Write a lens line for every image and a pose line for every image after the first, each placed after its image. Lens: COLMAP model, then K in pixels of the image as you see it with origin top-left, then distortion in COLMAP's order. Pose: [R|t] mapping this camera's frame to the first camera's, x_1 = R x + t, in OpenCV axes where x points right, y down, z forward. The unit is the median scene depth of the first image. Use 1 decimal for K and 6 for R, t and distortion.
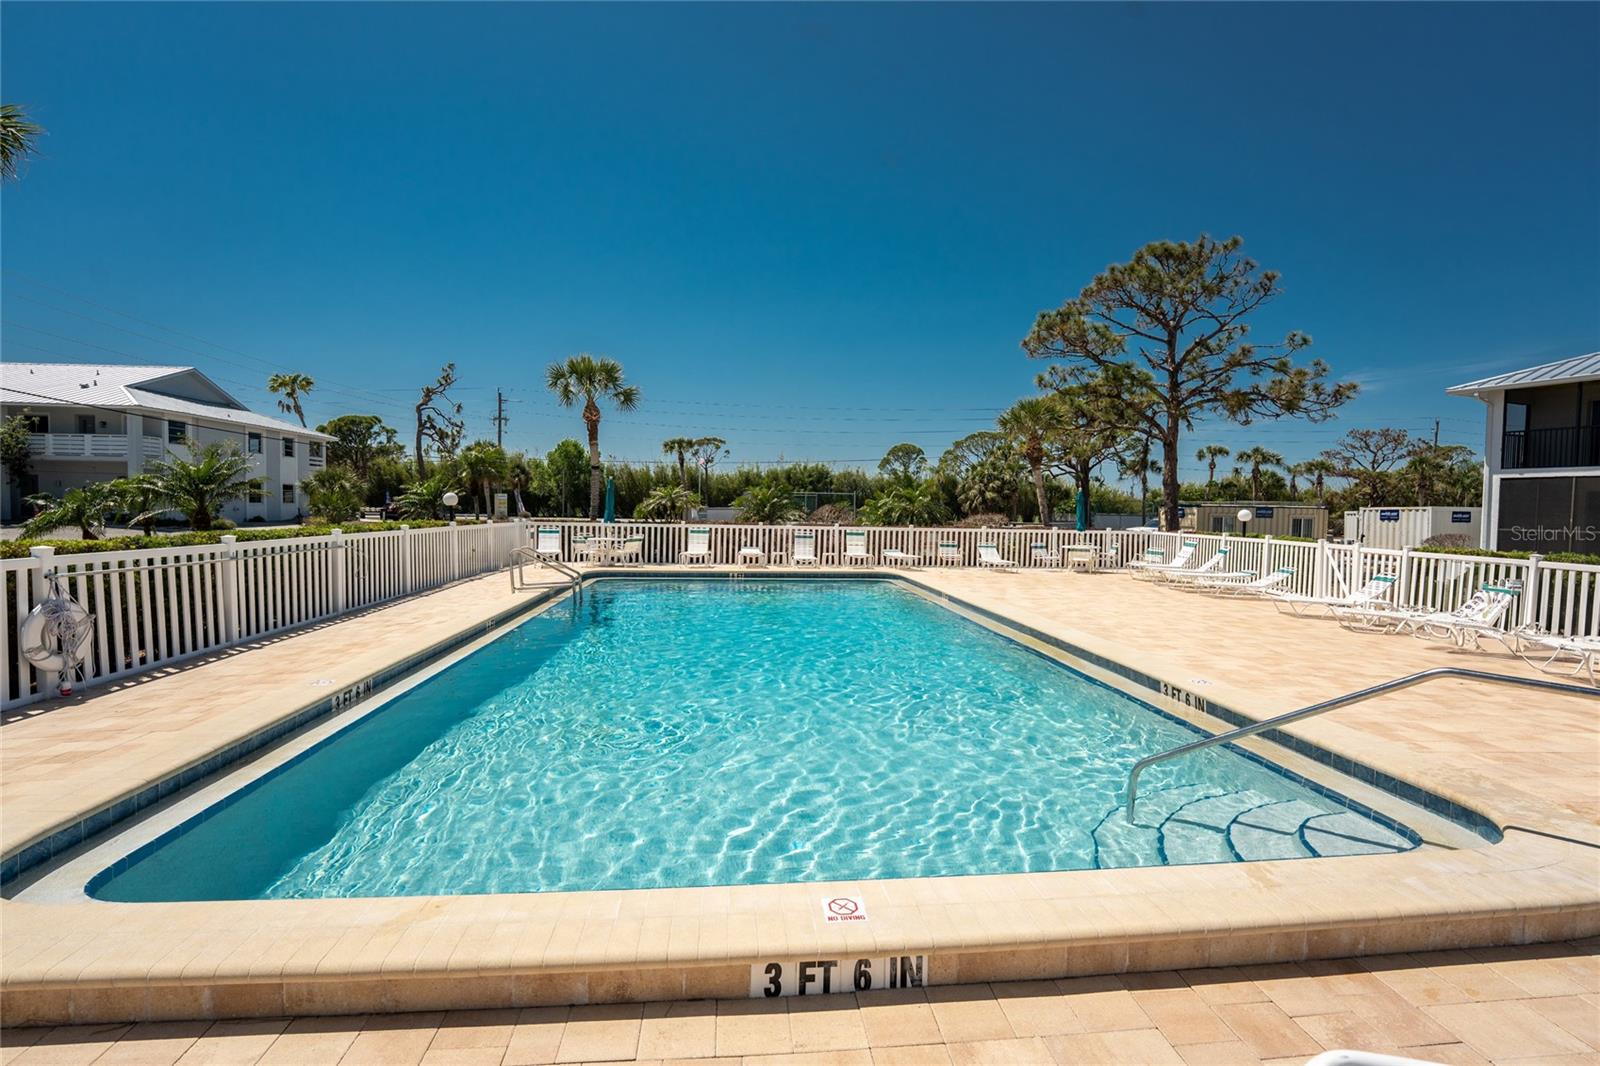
lens RADIAL K [[679.7, 0, 803.6], [0, 679.7, 538.3], [0, 0, 1]] dist [-0.009540, 0.000099]
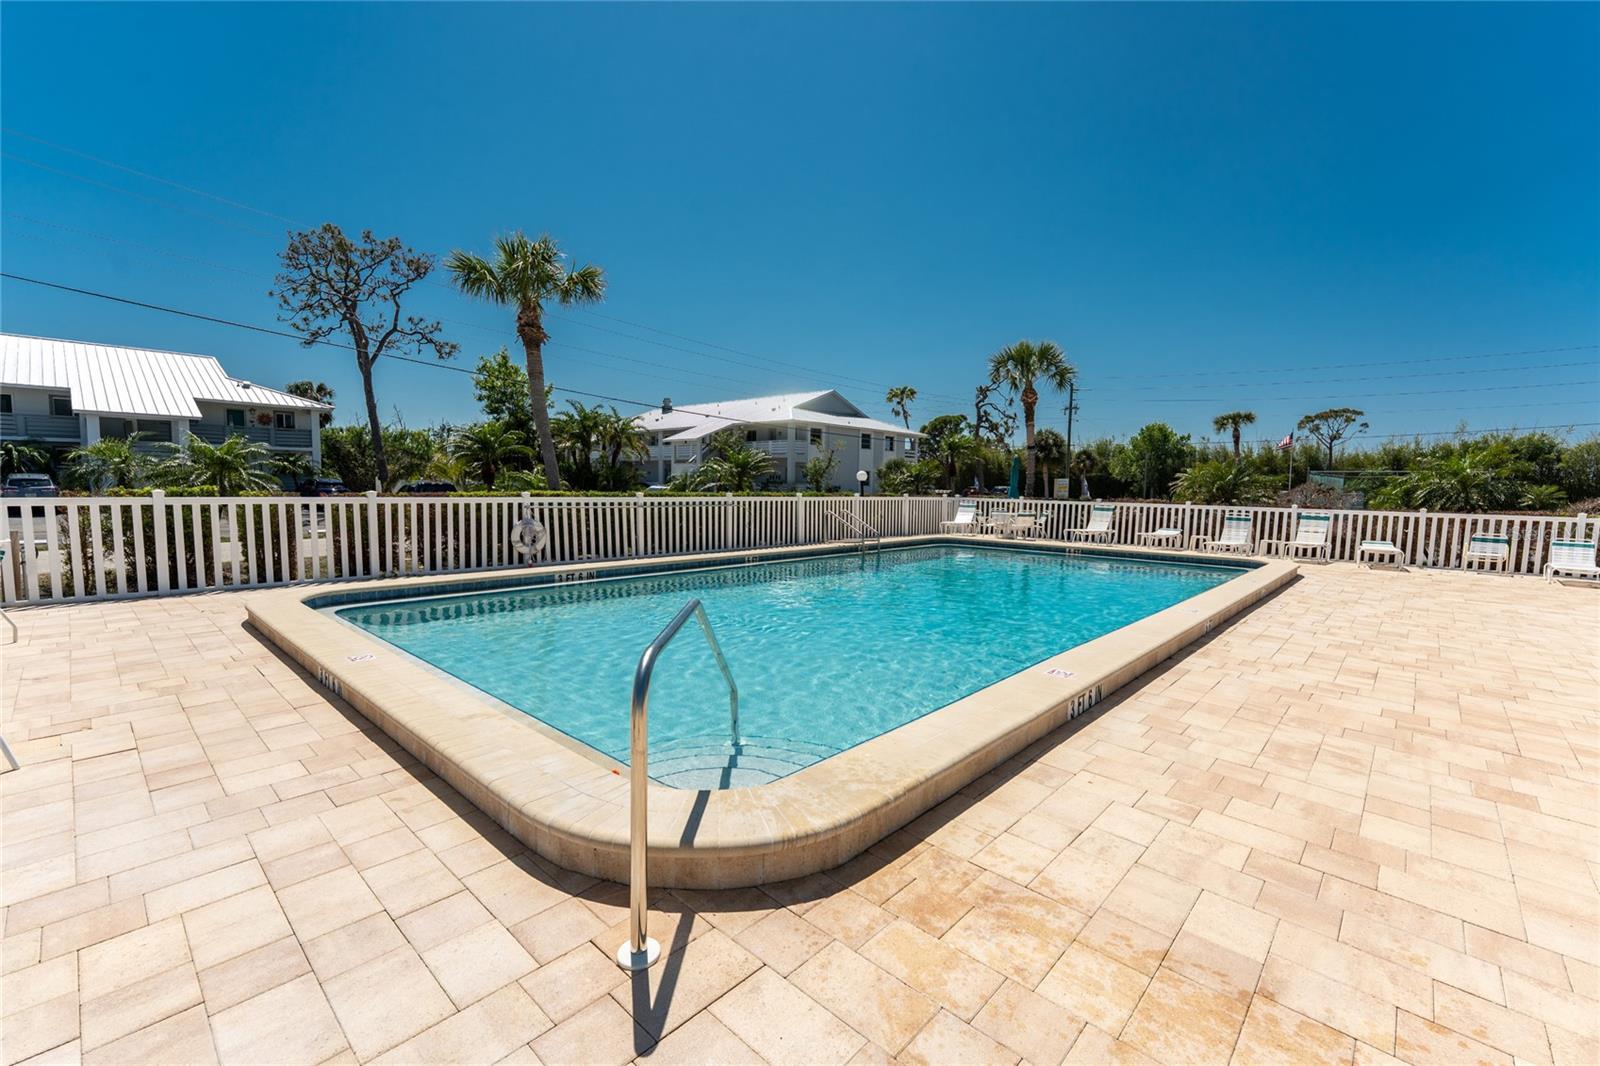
lens RADIAL K [[679.7, 0, 855.1], [0, 679.7, 543.2], [0, 0, 1]] dist [-0.009540, 0.000099]
pose [[0.681378, 0.056916, -0.729716, 0.173680], [-0.039737, 0.998378, 0.040767, 0.007155], [0.730853, 0.001219, 0.682534, 0.053240]]
